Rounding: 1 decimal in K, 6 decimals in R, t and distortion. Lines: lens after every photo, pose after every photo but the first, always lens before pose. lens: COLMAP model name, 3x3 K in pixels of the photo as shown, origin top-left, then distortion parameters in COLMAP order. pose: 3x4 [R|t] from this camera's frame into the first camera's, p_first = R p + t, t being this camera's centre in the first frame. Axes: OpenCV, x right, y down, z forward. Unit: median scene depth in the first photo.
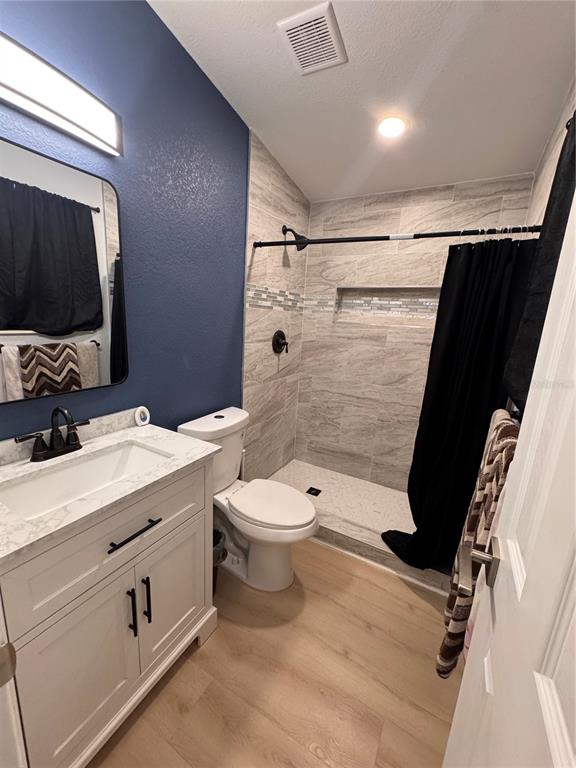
lens RADIAL K [[312.5, 0, 290.3], [0, 312.5, 381.6], [0, 0, 1]] dist [0.000494, 0.000195]
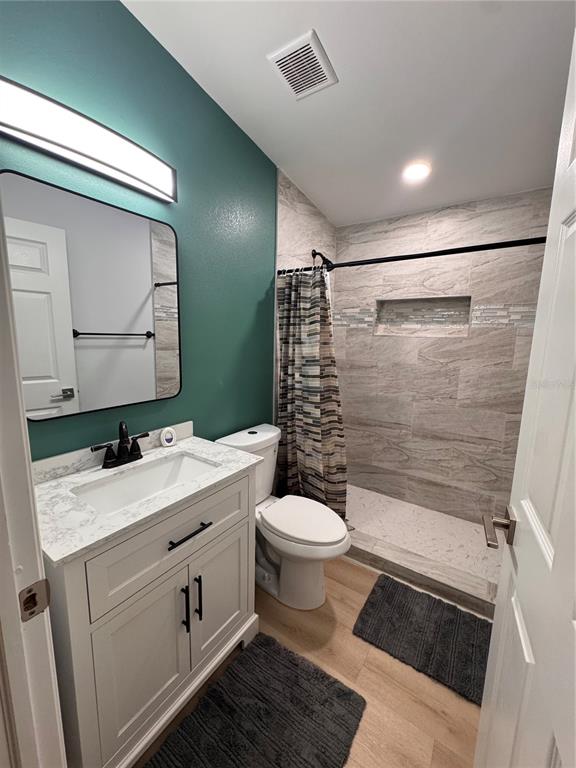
lens RADIAL K [[308.8, 0, 288.8], [0, 308.8, 387.0], [0, 0, 1]] dist [-0.002197, 0.000331]
pose [[0.995555, -0.017636, -0.092517, -0.032048], [0.013914, 0.999074, -0.040716, 0.010815], [0.093150, 0.039247, 0.994878, -0.068445]]
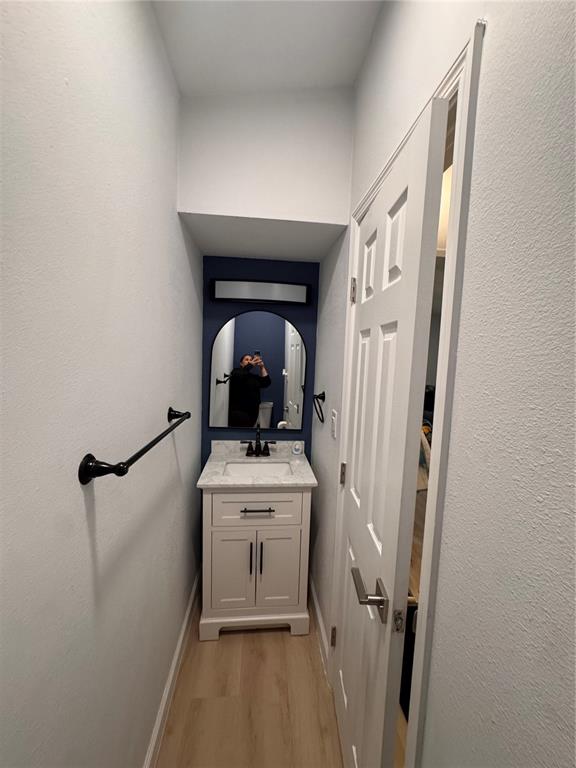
lens RADIAL K [[308.8, 0, 288.8], [0, 308.8, 387.0], [0, 0, 1]] dist [-0.002197, 0.000331]
pose [[0.565531, 0.053860, -0.822966, 0.760986], [-0.160147, 0.986043, -0.045518, -0.102386], [0.809029, 0.157537, 0.566264, 0.057961]]
